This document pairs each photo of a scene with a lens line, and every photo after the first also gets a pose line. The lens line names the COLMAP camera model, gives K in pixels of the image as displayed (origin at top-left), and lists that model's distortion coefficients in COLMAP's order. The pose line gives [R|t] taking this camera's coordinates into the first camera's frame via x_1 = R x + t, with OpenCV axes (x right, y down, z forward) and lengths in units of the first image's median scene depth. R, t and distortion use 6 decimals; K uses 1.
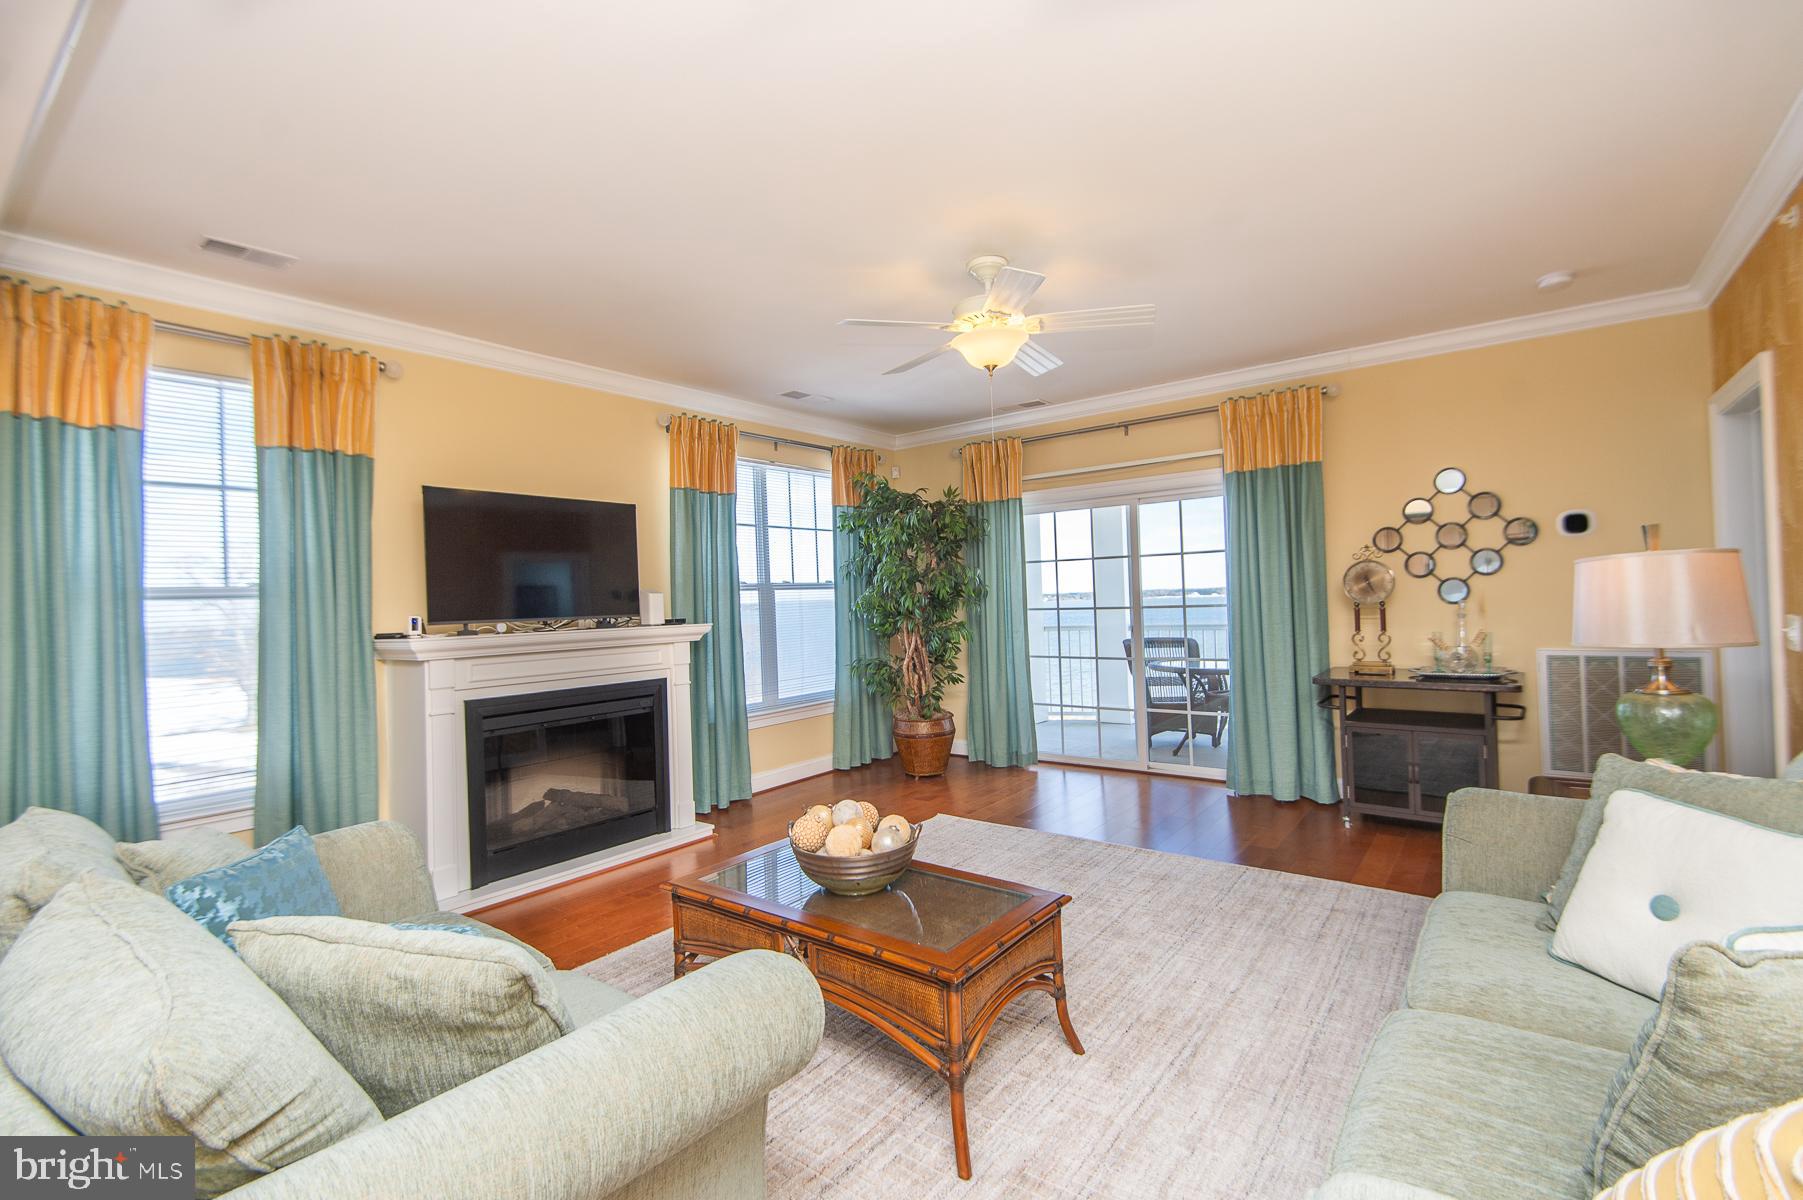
lens RADIAL K [[795.6, 0, 910.9], [0, 795.6, 597.7], [0, 0, 1]] dist [0.001419, 0.000052]
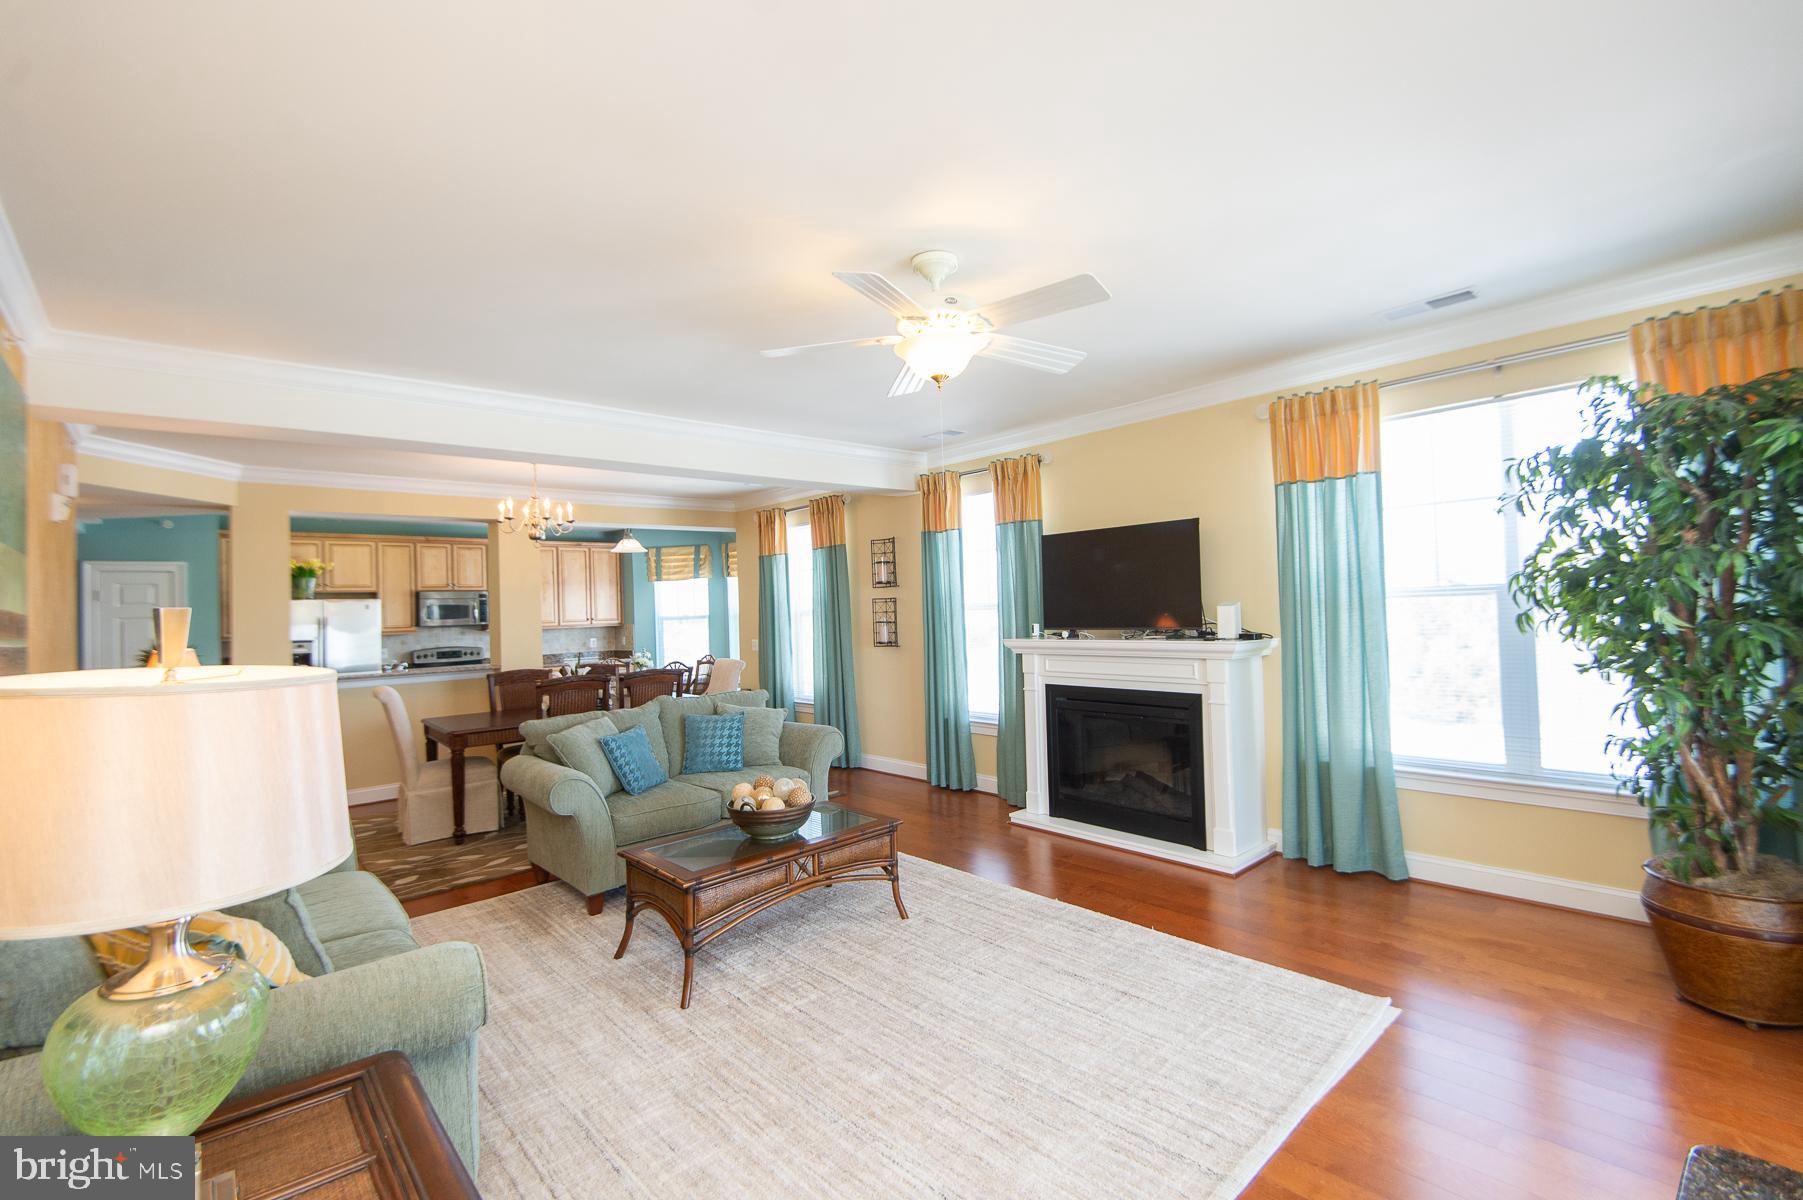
lens RADIAL K [[795.6, 0, 910.9], [0, 795.6, 597.7], [0, 0, 1]] dist [0.001419, 0.000052]
pose [[-0.180890, 0.027863, -0.983109, 0.679923], [0.043272, 0.998856, 0.020348, -0.050447], [0.982551, -0.038860, -0.181889, 0.791236]]
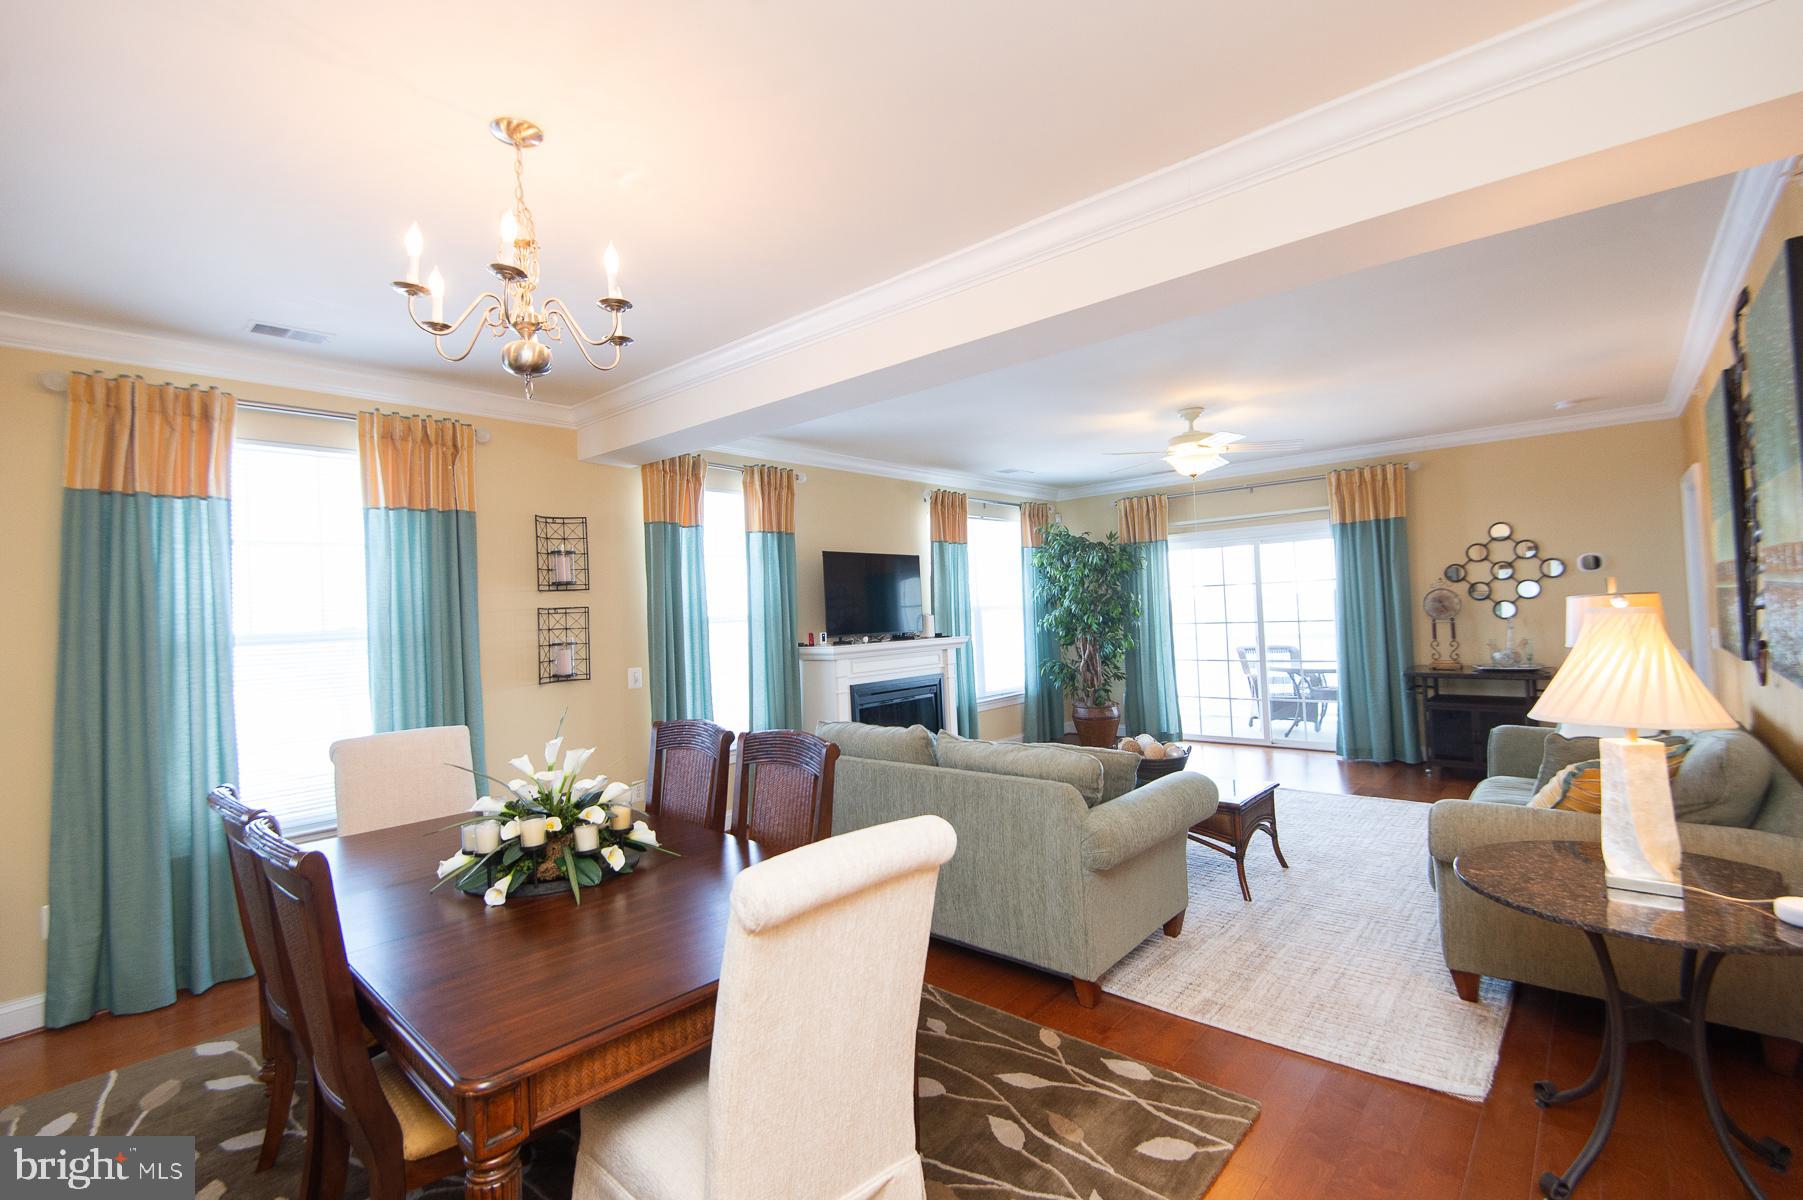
lens RADIAL K [[816.0, 0, 906.8], [0, 816.0, 592.0], [0, 0, 1]] dist [0.001745, -0.000092]
pose [[0.998118, -0.009457, -0.060596, -0.268179], [0.008214, 0.999751, -0.020736, -0.017513], [0.060777, 0.020199, 0.997947, -0.474712]]
